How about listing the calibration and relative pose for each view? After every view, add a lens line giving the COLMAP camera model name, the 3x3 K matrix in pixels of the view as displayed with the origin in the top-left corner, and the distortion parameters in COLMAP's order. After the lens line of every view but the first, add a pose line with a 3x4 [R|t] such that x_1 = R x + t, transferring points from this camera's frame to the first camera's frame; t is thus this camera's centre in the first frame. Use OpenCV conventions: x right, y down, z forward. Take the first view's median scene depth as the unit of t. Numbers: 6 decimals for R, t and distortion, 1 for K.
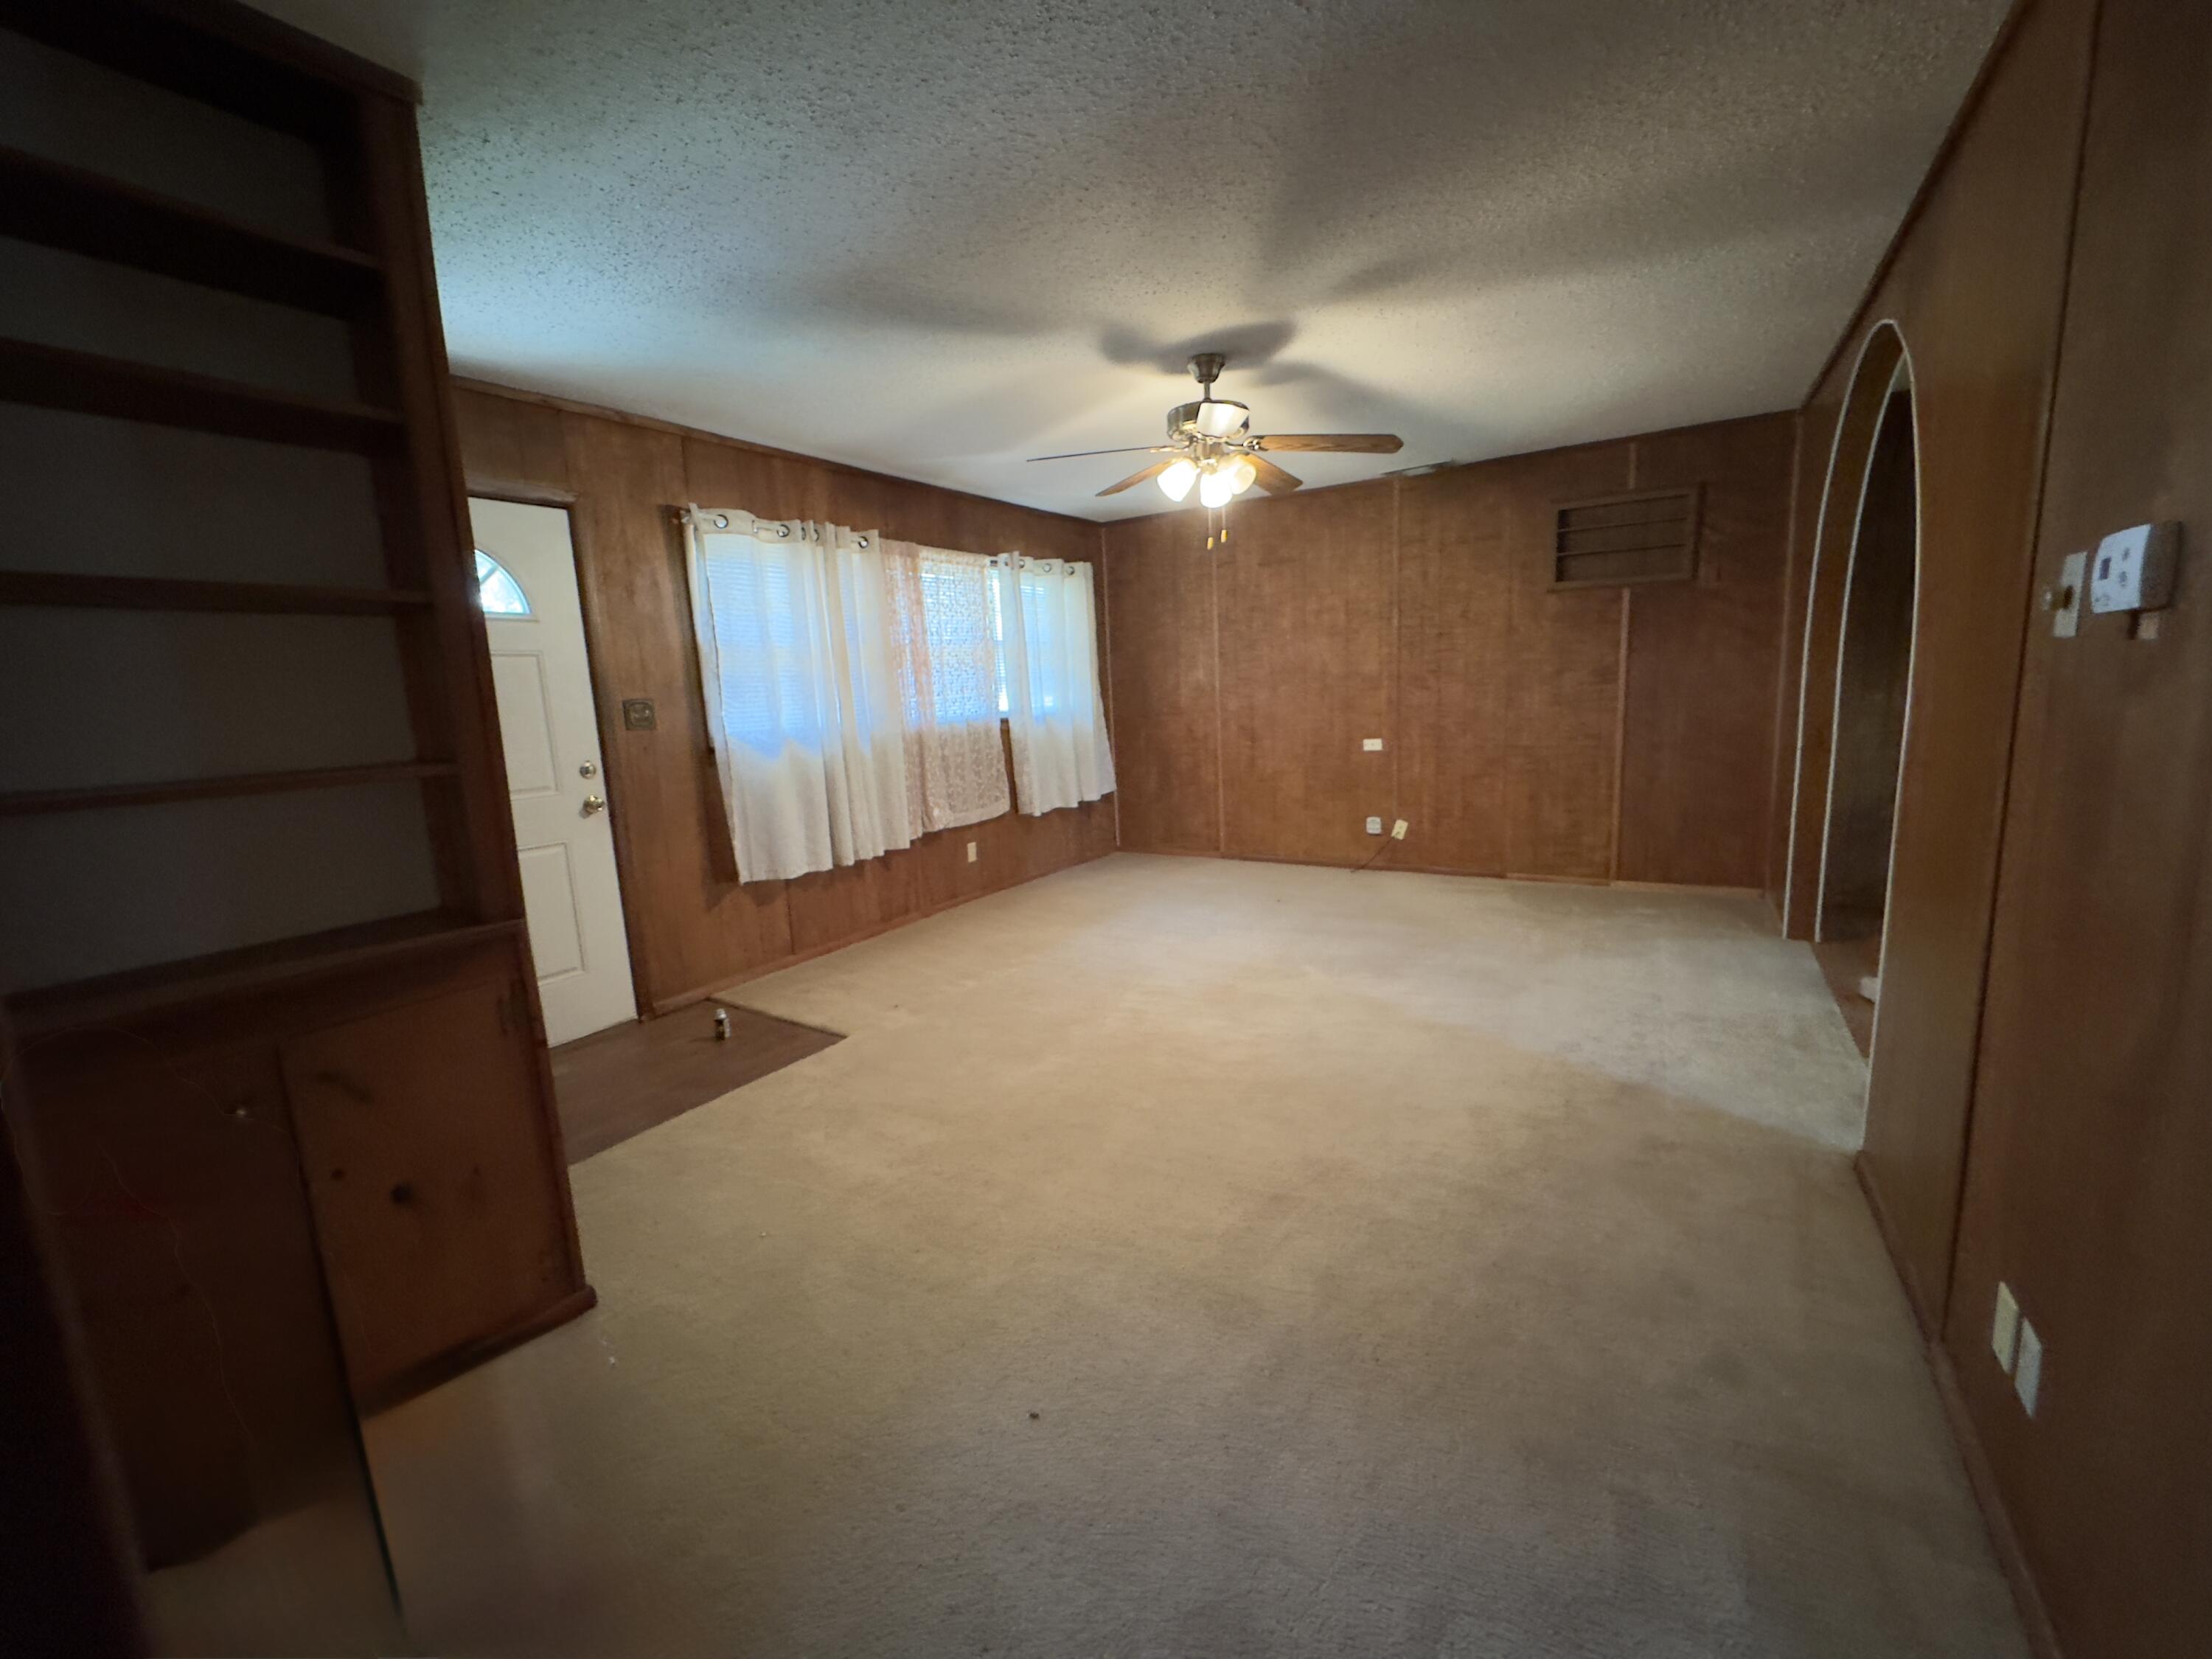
lens RADIAL K [[892.4, 0, 1110.3], [0, 892.4, 837.1], [0, 0, 1]] dist [-0.044484, -0.000013]
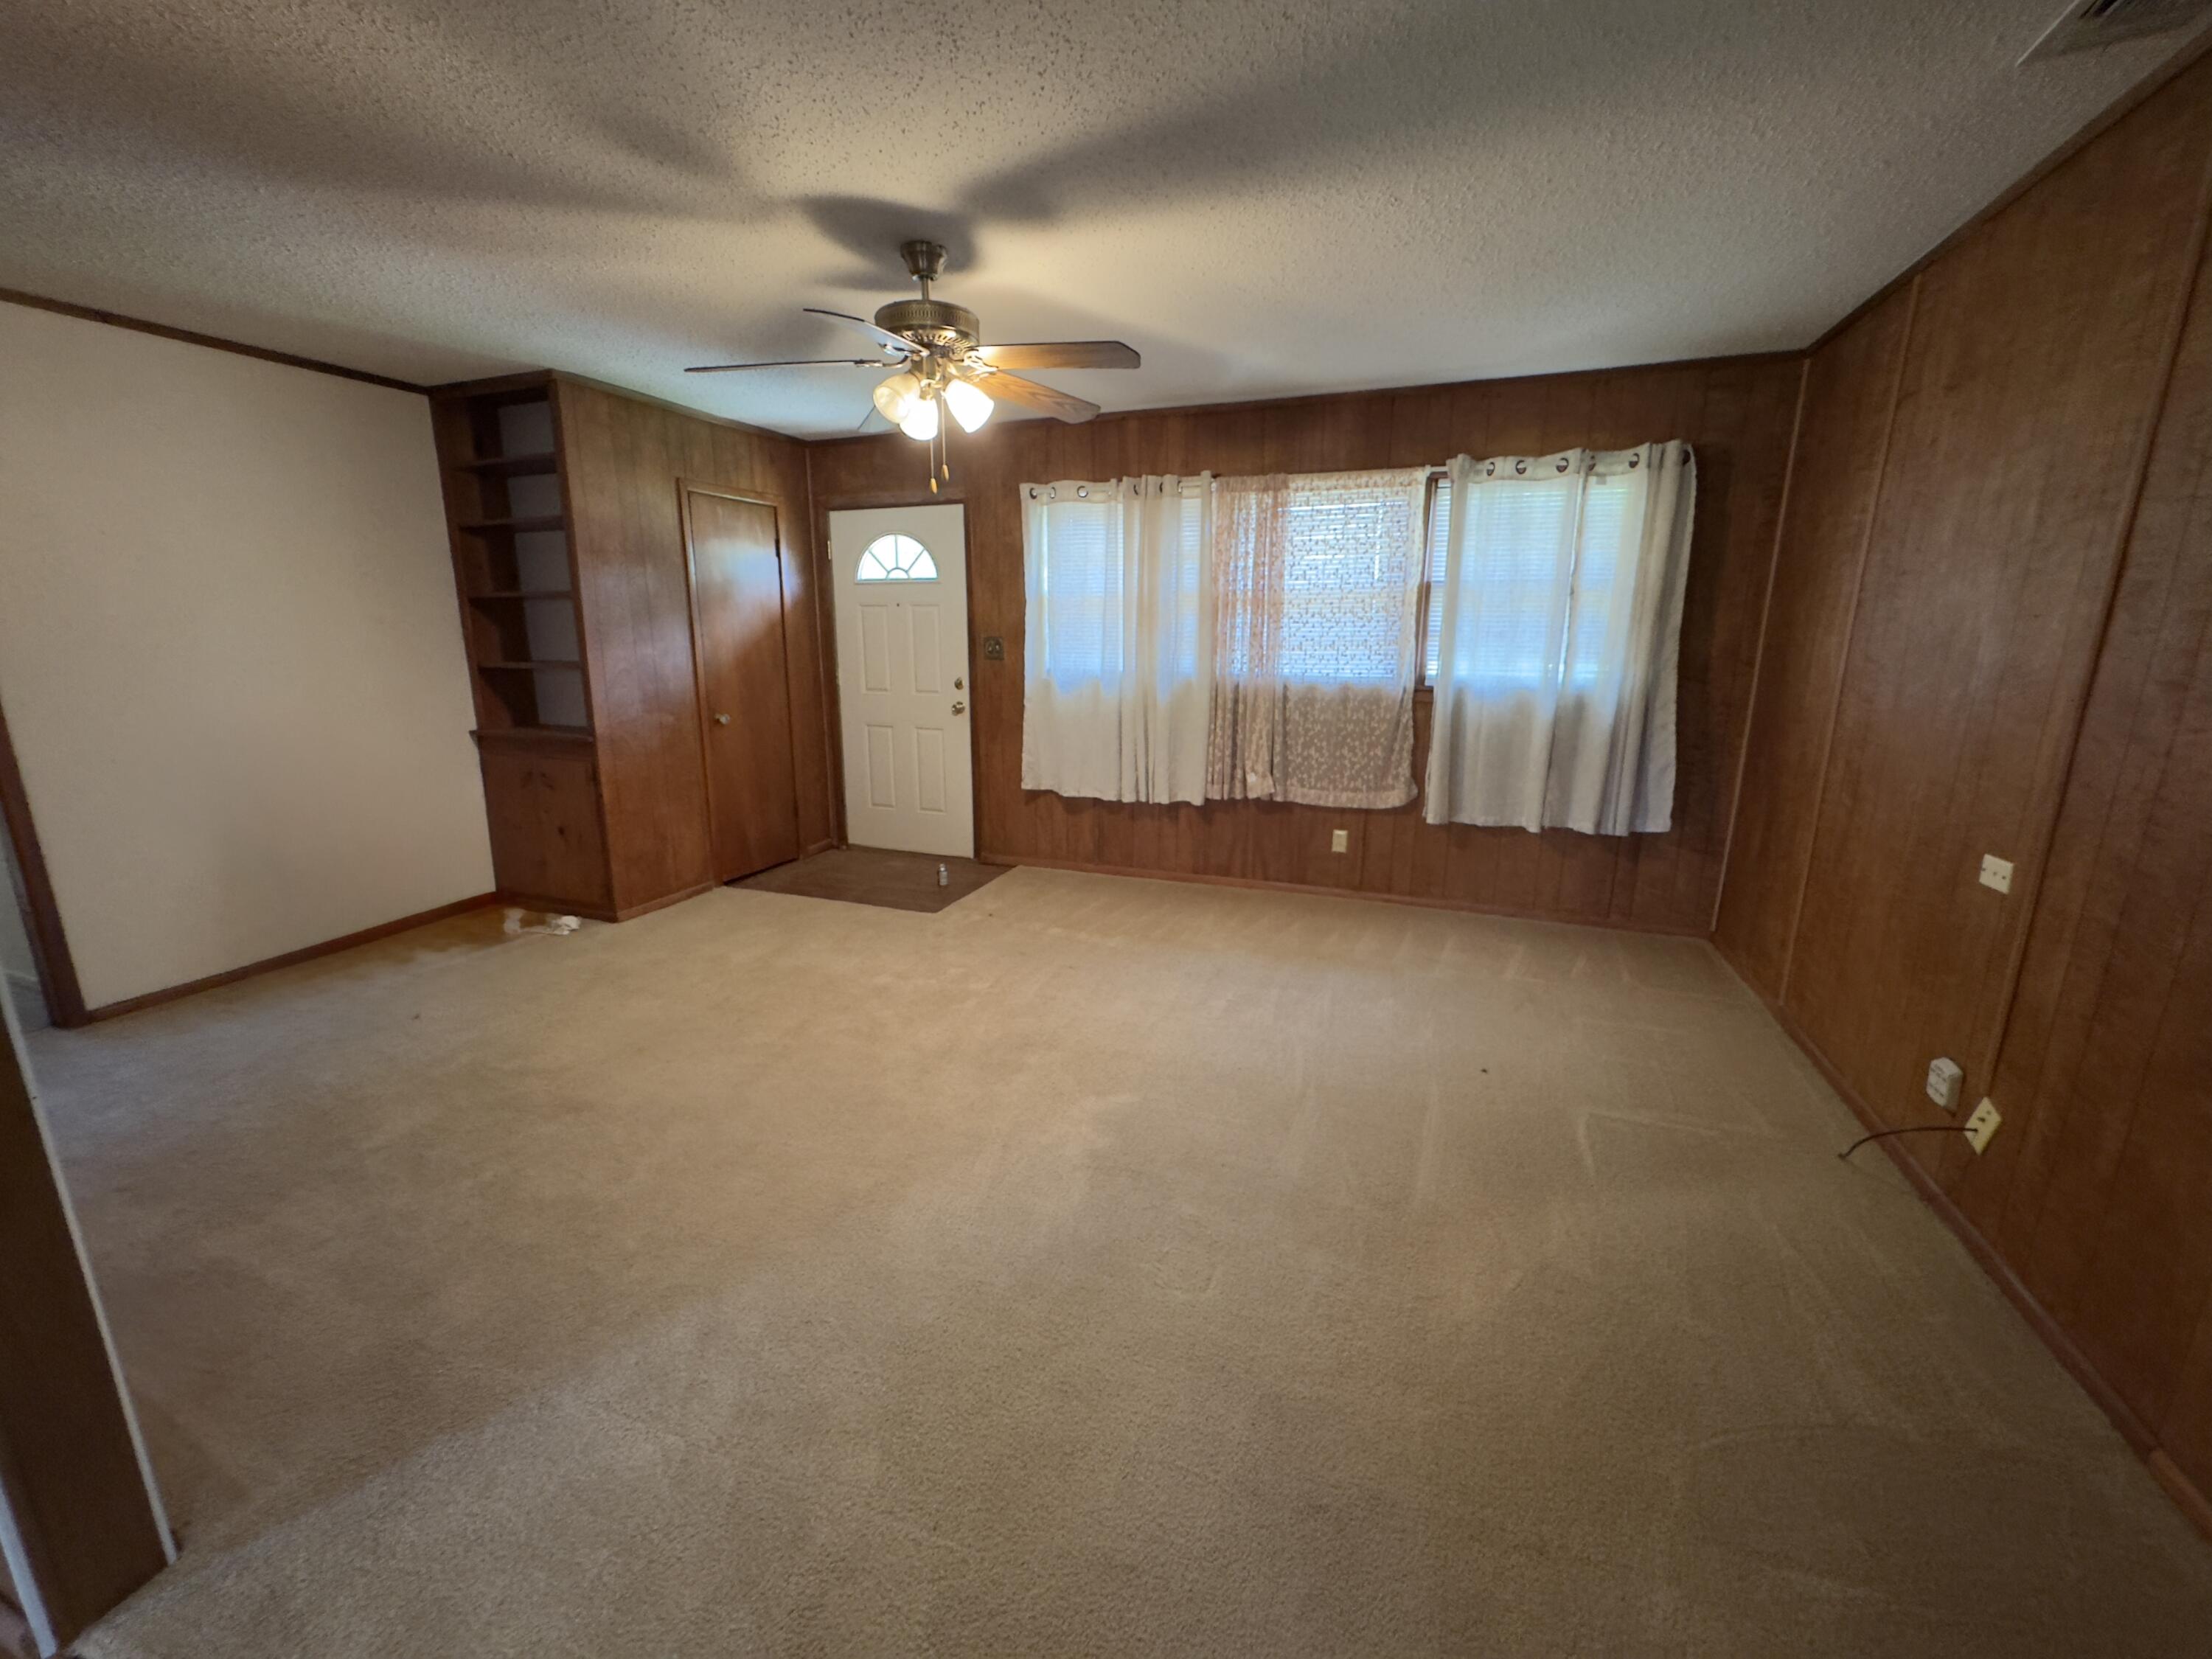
lens RADIAL K [[883.8, 0, 1105.6], [0, 883.8, 826.0], [0, 0, 1]] dist [-0.000762, -0.000035]
pose [[0.183096, 0.259480, -0.948233, 0.684308], [-0.176492, 0.957544, 0.227948, -0.170154], [0.967123, 0.125620, 0.221119, 0.697369]]
